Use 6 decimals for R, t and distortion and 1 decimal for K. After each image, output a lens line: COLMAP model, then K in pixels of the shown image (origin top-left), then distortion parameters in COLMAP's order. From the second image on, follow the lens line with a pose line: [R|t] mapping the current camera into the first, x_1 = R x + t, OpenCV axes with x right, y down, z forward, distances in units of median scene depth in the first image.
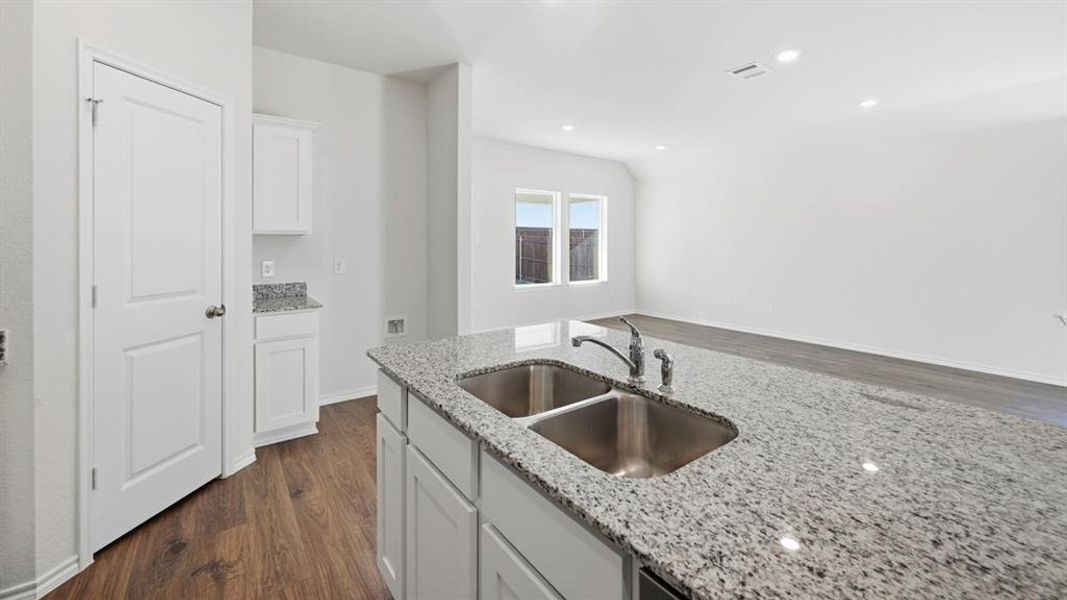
lens RADIAL K [[425.4, 0, 535.6], [0, 425.4, 243.0], [0, 0, 1]] dist [-0.000634, 0.000404]
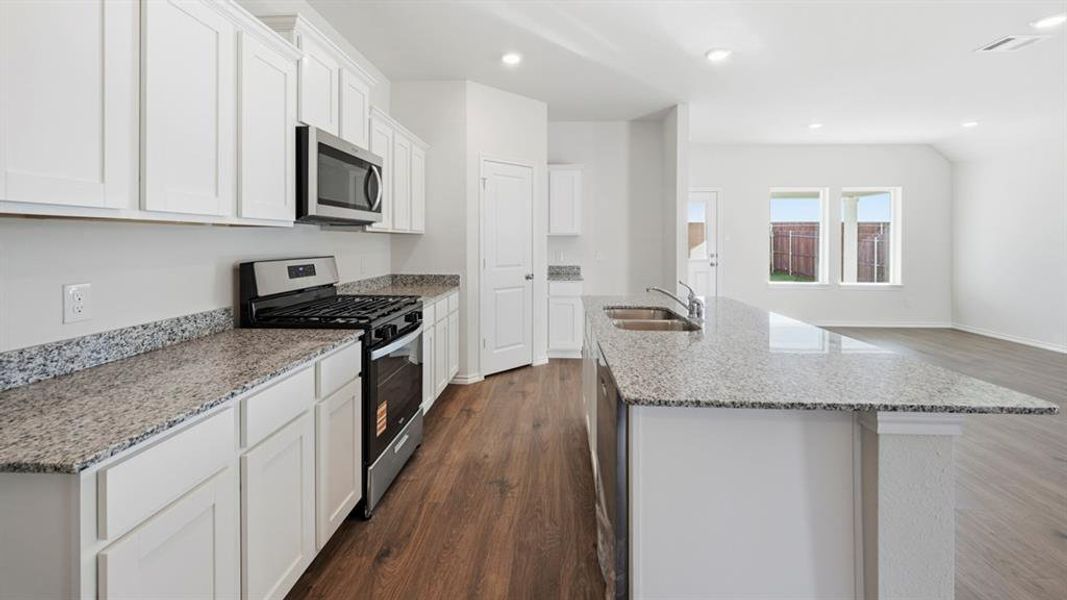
lens RADIAL K [[429.6, 0, 538.3], [0, 429.6, 241.3], [0, 0, 1]] dist [0.000931, 0.000351]
pose [[0.773716, 0.002090, -0.633529, 0.498070], [-0.000971, 0.999997, 0.002113, -0.000717], [0.633532, -0.001019, 0.773716, -0.462419]]
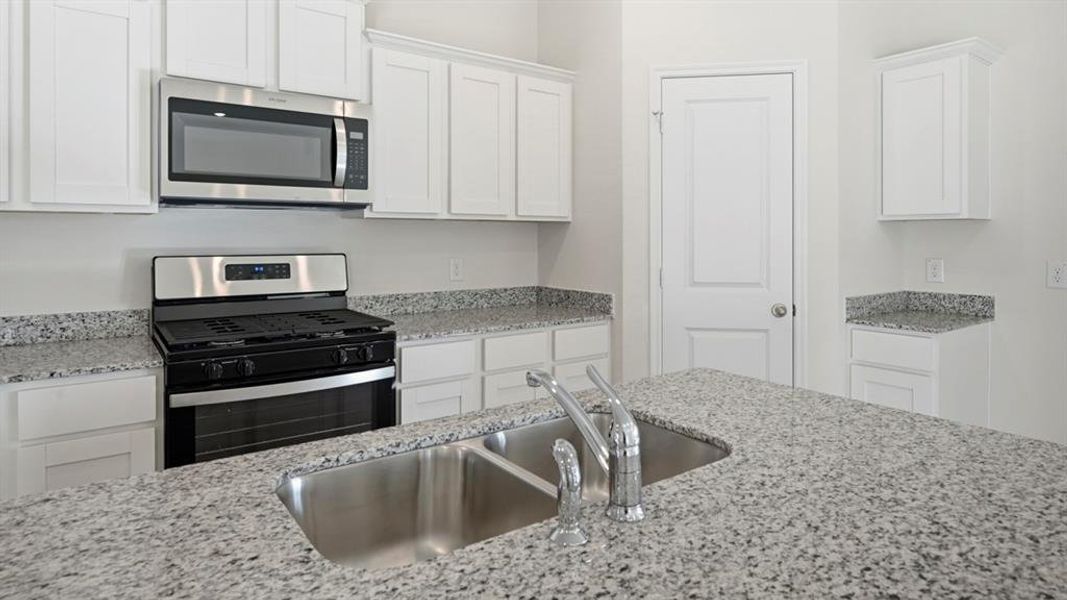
lens RADIAL K [[608.8, 0, 536.4], [0, 608.8, 235.9], [0, 0, 1]] dist [-0.003365, -0.000172]
pose [[-0.011082, -0.002650, -0.999935, 0.508769], [-0.000160, 0.999996, -0.002649, 0.011072], [0.999939, 0.000130, -0.011082, 0.511666]]
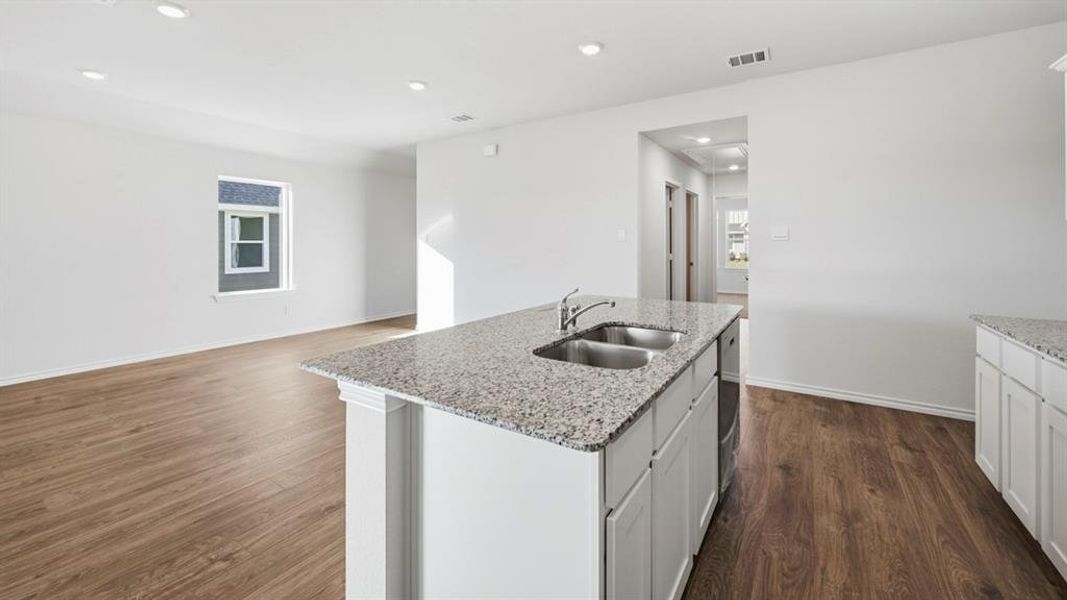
lens RADIAL K [[425.4, 0, 535.6], [0, 425.4, 243.0], [0, 0, 1]] dist [-0.000634, 0.000404]
pose [[-0.343806, -0.000133, 0.939041, -0.603469], [-0.001089, 0.999999, -0.000257, 0.012010], [-0.939040, -0.001111, -0.343806, 0.884119]]
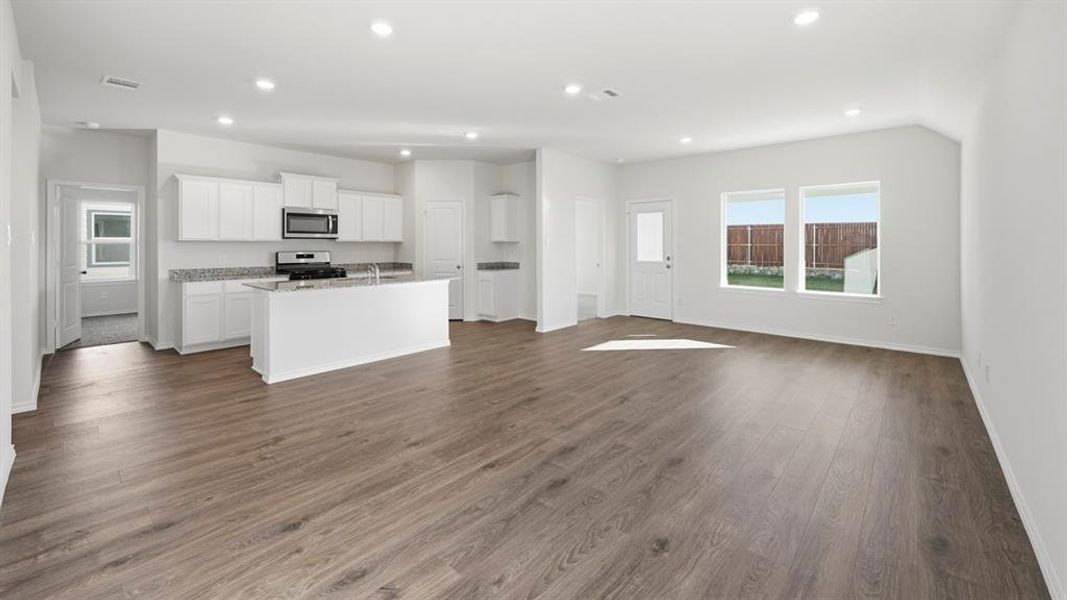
lens RADIAL K [[425.4, 0, 535.6], [0, 425.4, 243.0], [0, 0, 1]] dist [-0.000634, 0.000404]
pose [[0.201871, -0.005600, -0.979396, 2.501021], [0.001062, 0.999984, -0.005499, 0.001693], [0.979412, 0.000070, 0.201874, 0.923179]]
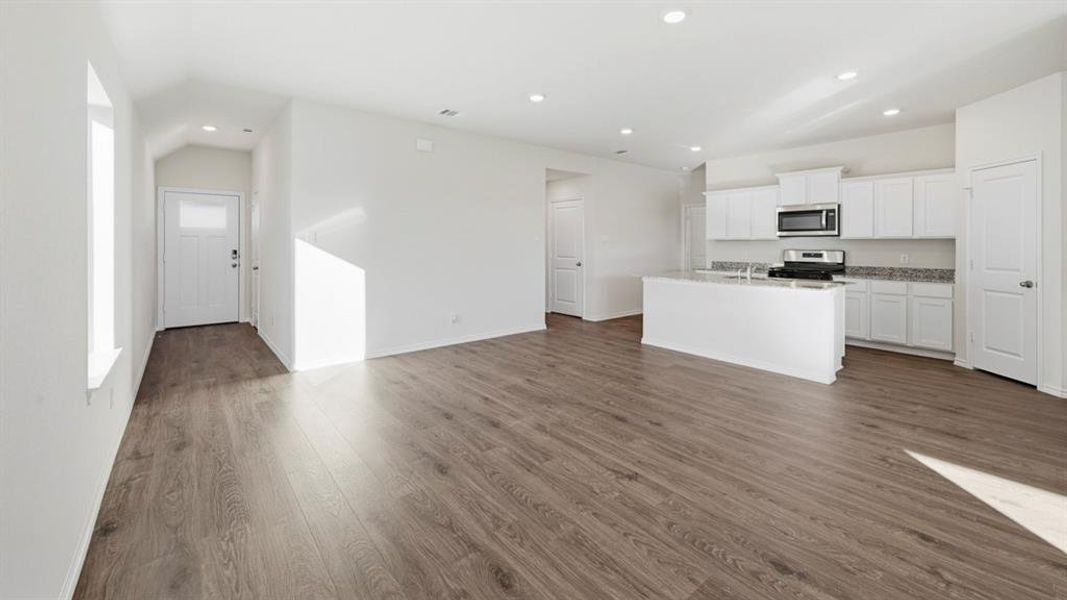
lens RADIAL K [[425.4, 0, 535.6], [0, 425.4, 243.0], [0, 0, 1]] dist [-0.000634, 0.000404]
pose [[-0.998528, -0.002957, -0.054164, 1.295571], [-0.002766, 0.999990, -0.003601, 0.010331], [0.054174, -0.003446, -0.998526, 2.595409]]
